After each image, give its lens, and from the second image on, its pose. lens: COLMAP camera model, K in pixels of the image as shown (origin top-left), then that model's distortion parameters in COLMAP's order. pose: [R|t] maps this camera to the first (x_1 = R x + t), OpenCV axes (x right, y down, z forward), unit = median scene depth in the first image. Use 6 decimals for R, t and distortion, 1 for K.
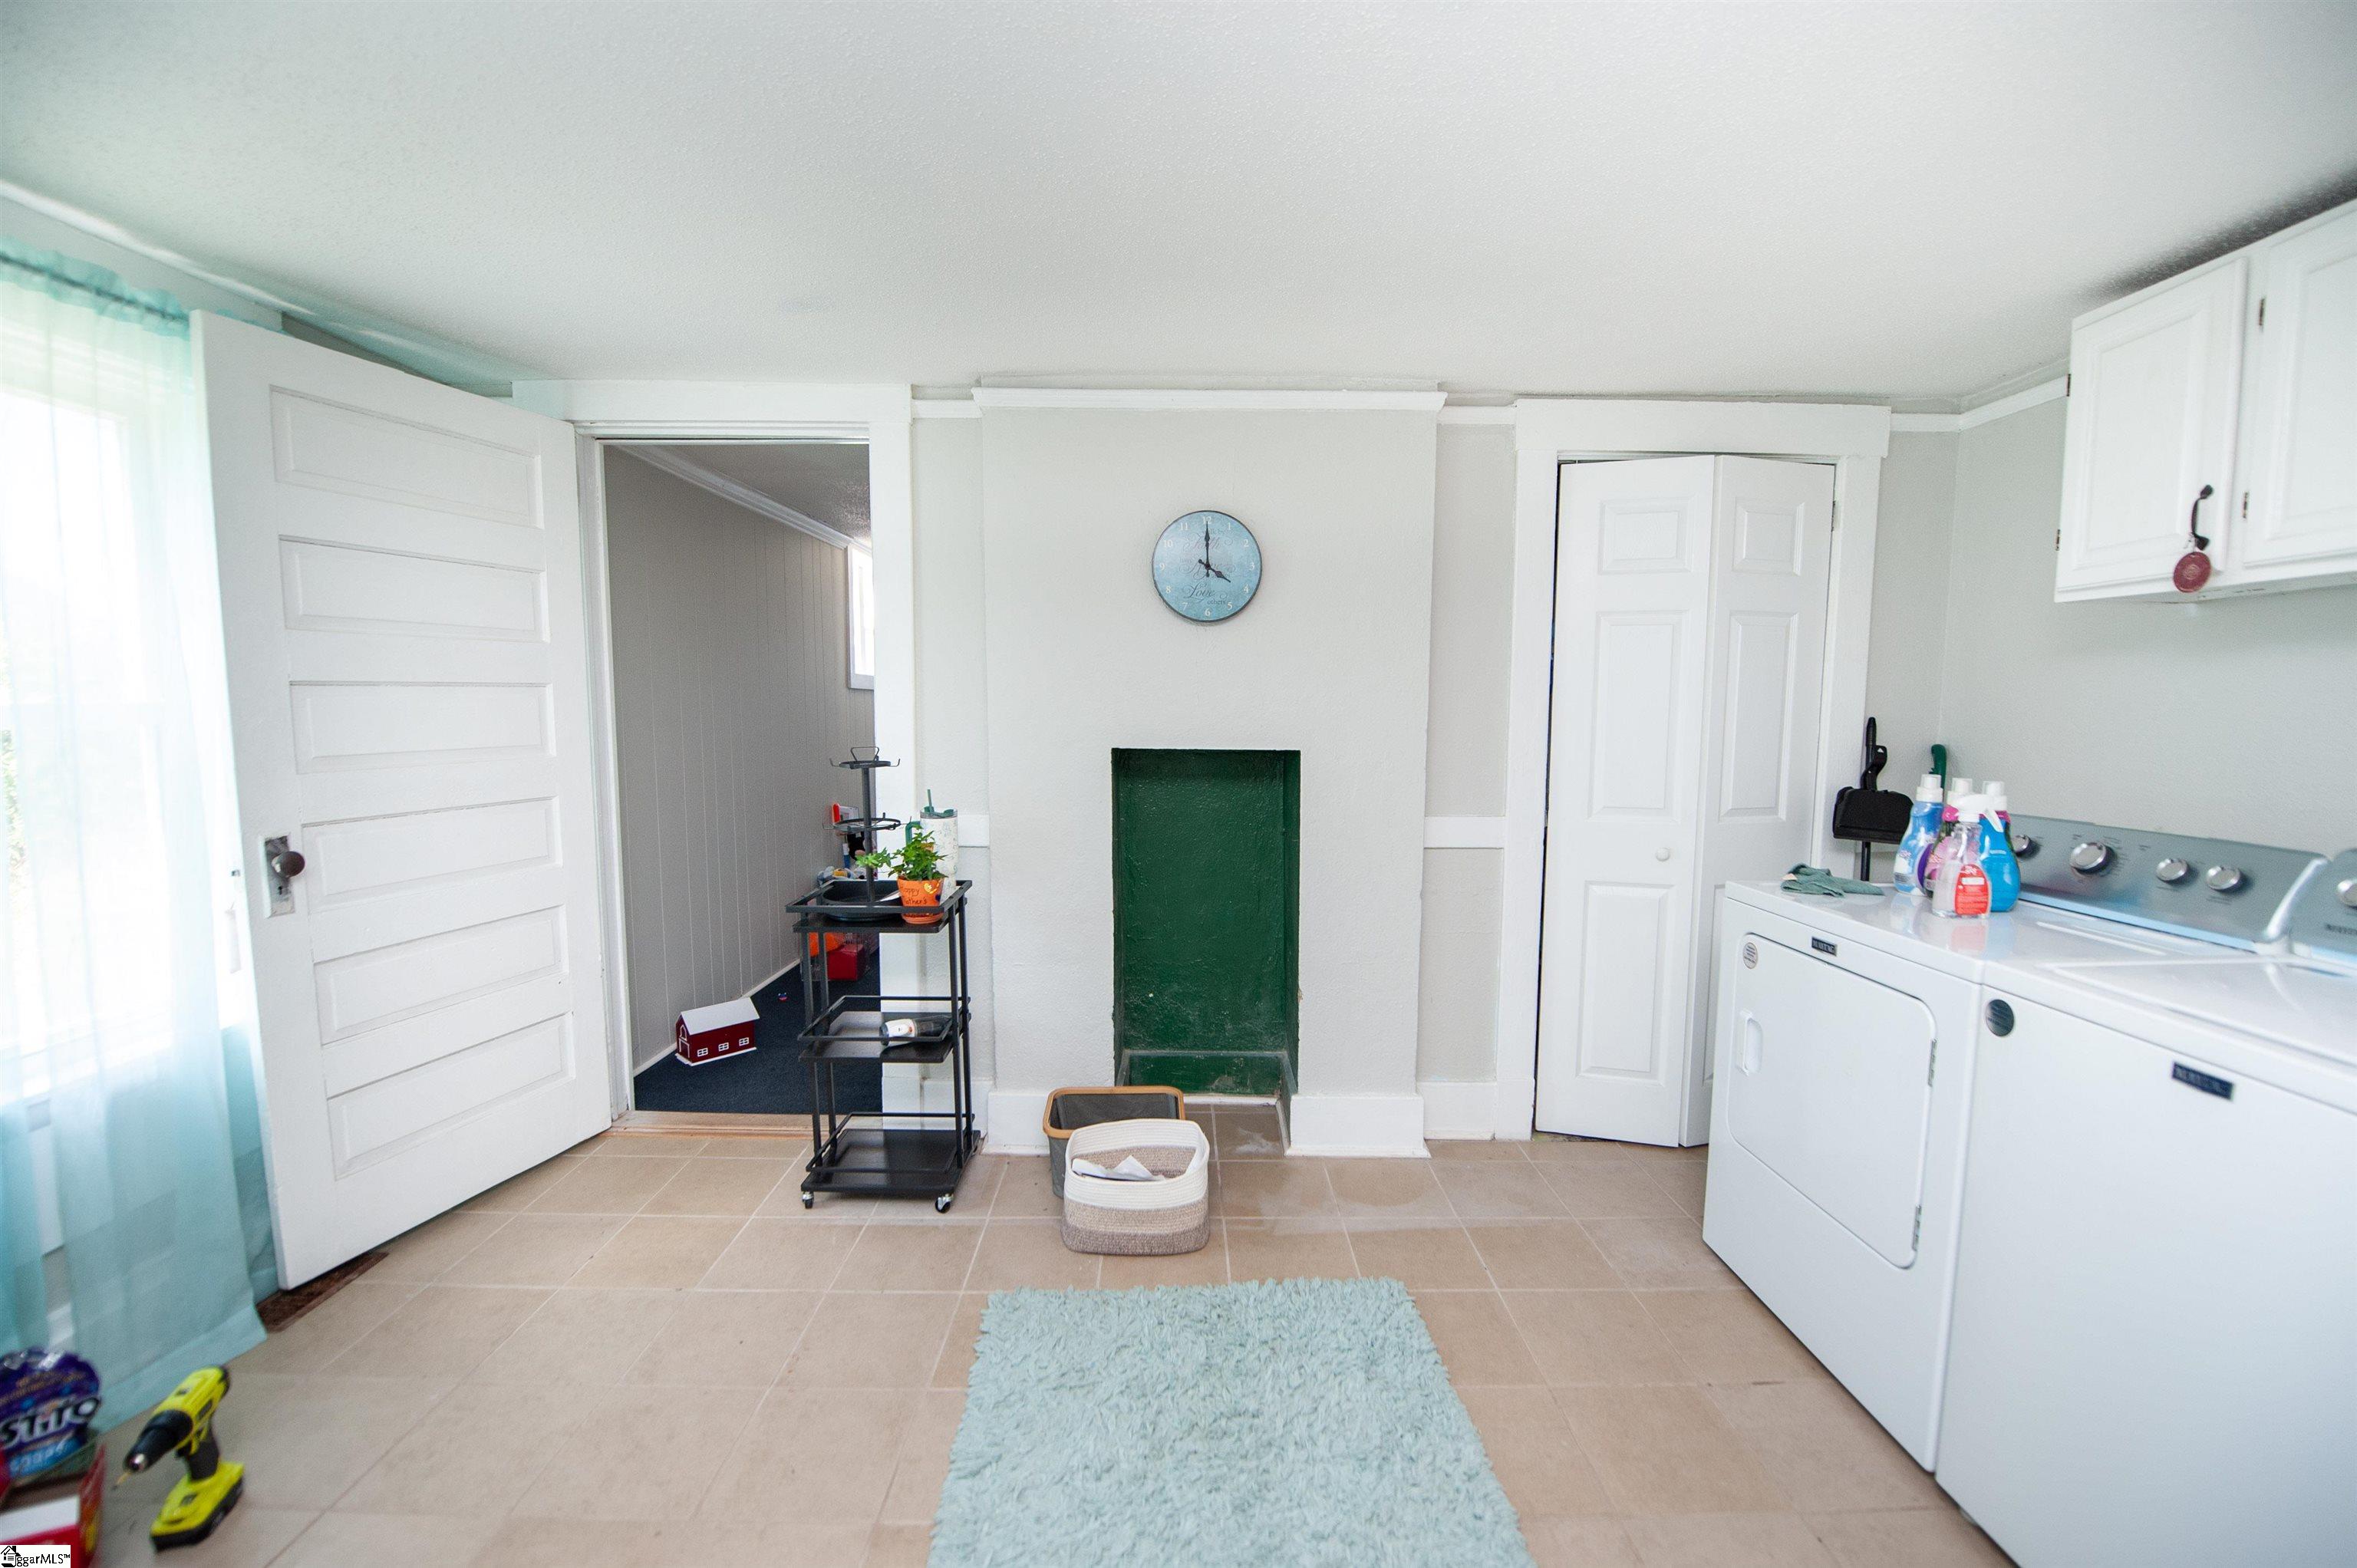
lens RADIAL K [[940.6, 0, 1173.5], [0, 940.6, 796.2], [0, 0, 1]] dist [-0.012283, -0.003136]
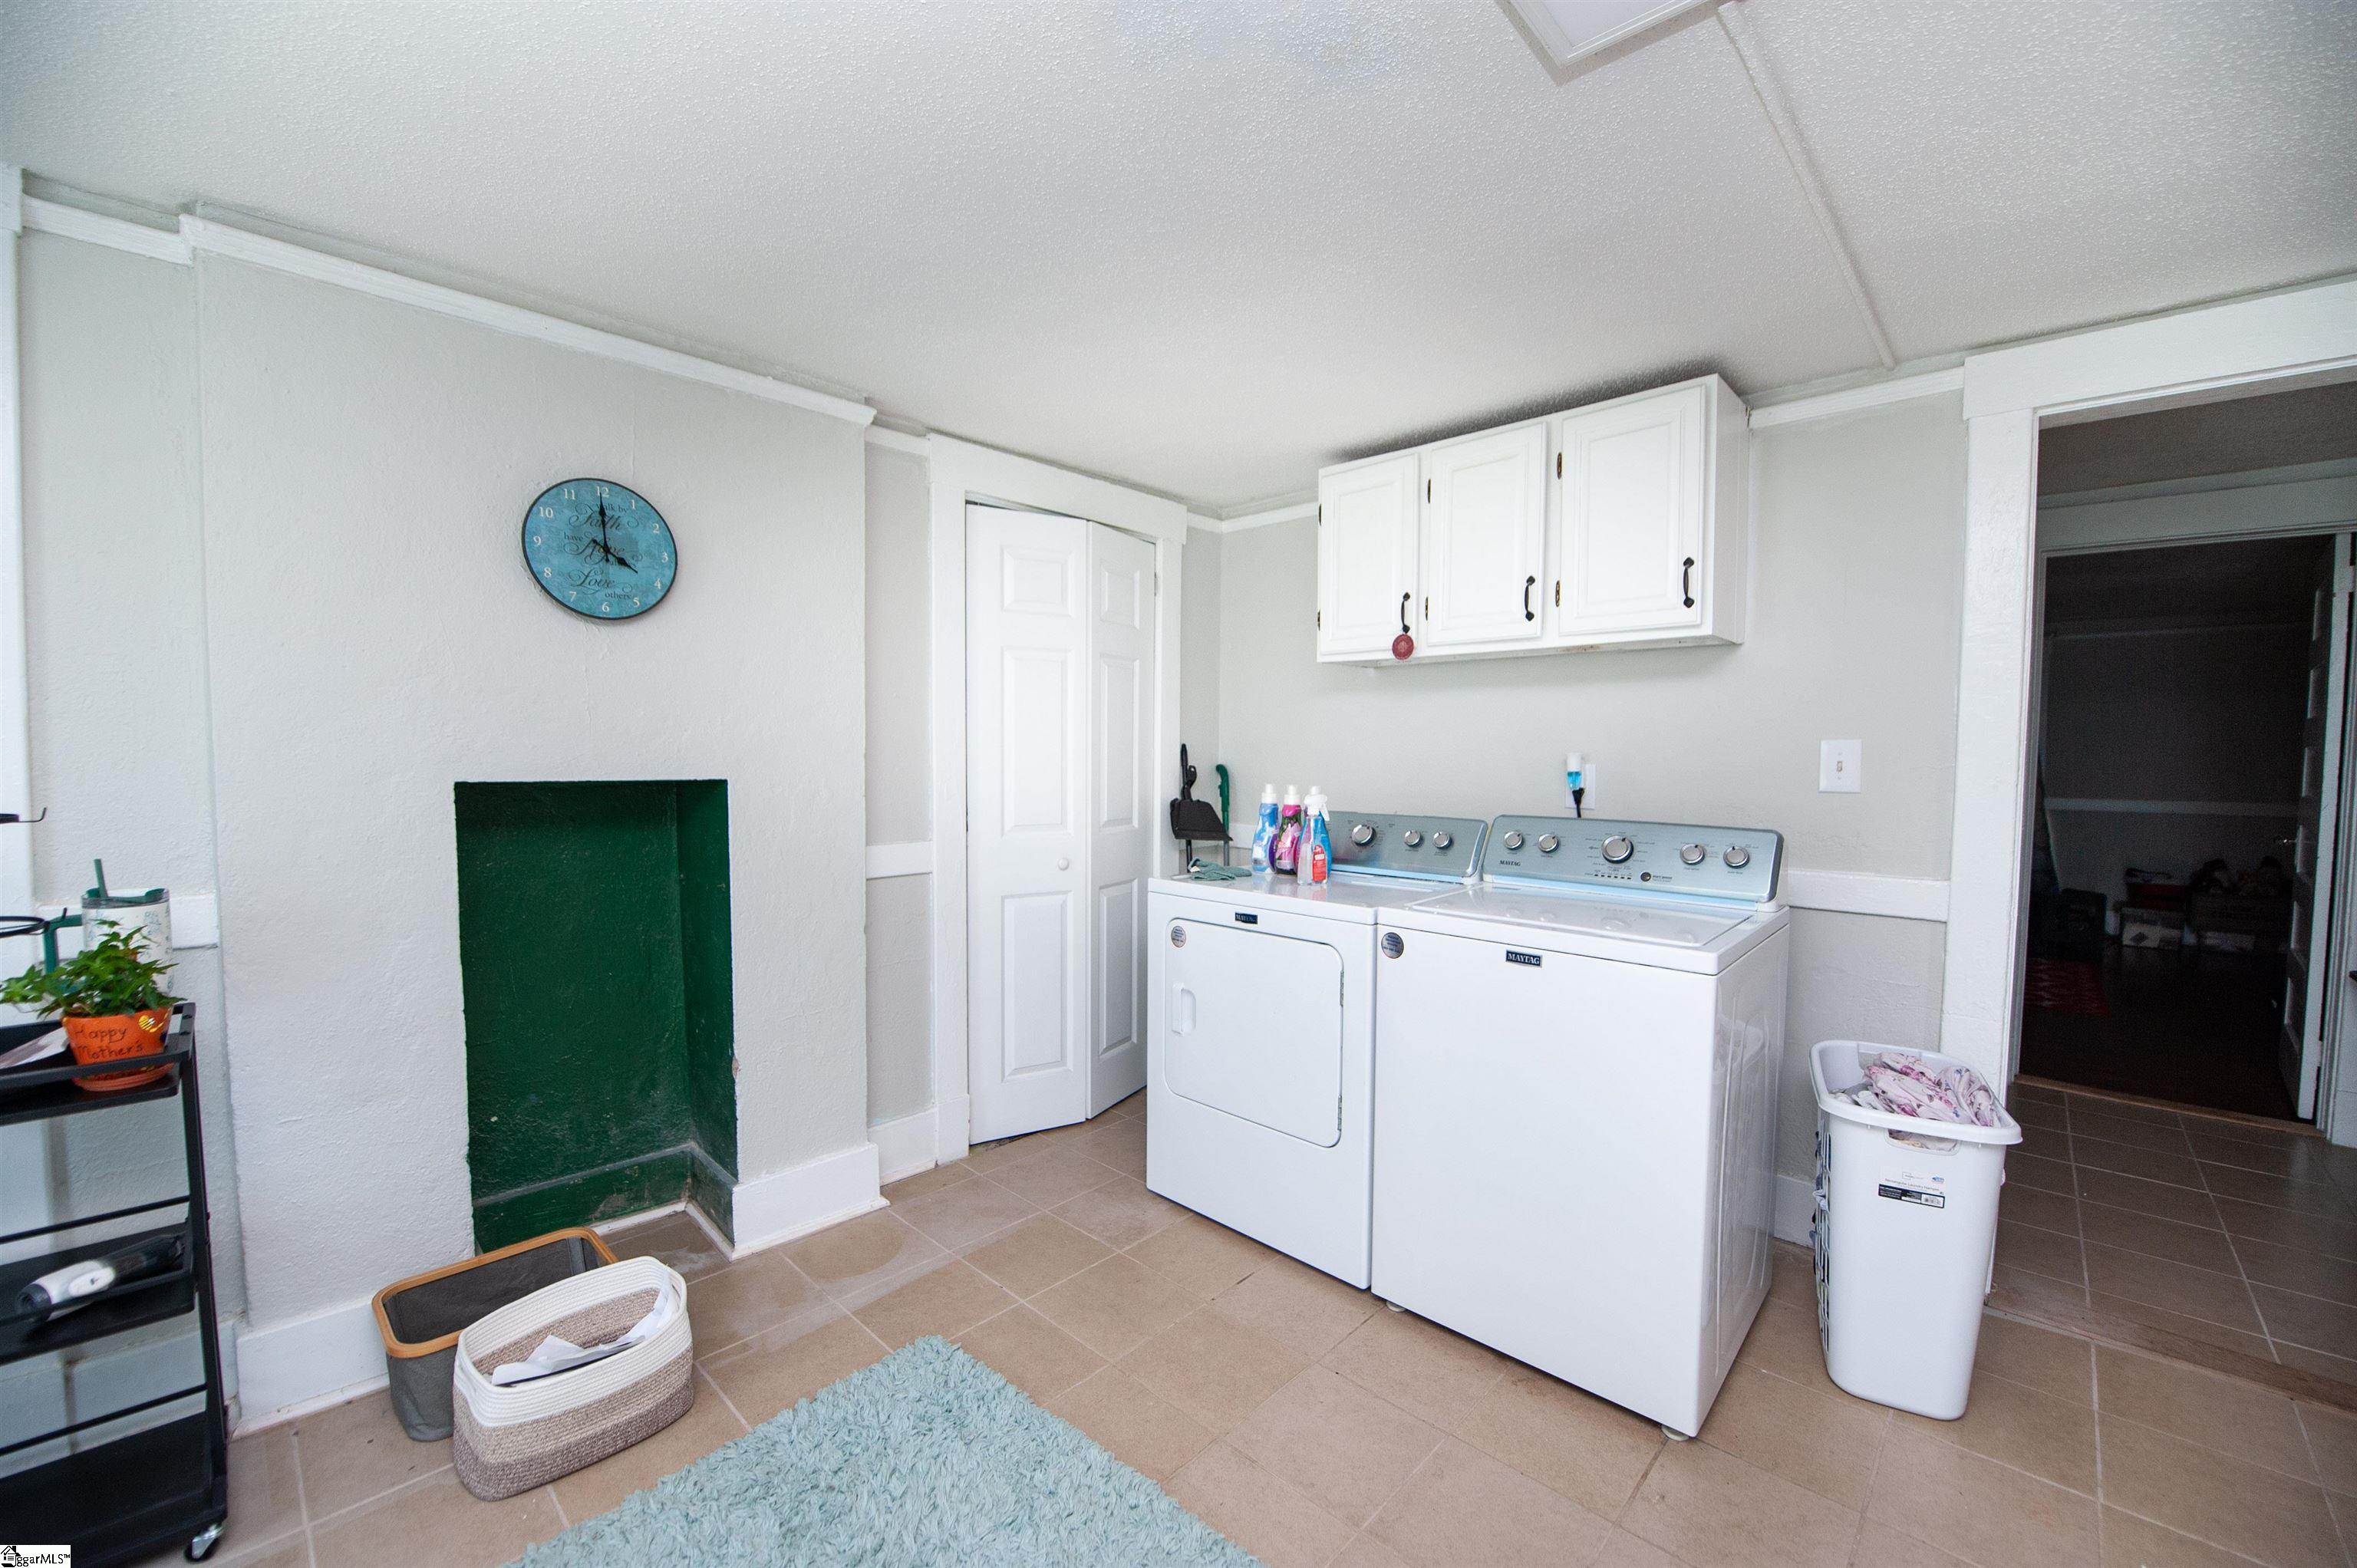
lens RADIAL K [[940.6, 0, 1173.5], [0, 940.6, 796.2], [0, 0, 1]] dist [-0.012283, -0.003136]
pose [[0.695144, -0.034493, 0.718043, -0.206833], [0.062885, 0.997937, -0.012942, 0.003364], [-0.716115, 0.054151, 0.695878, 0.120521]]
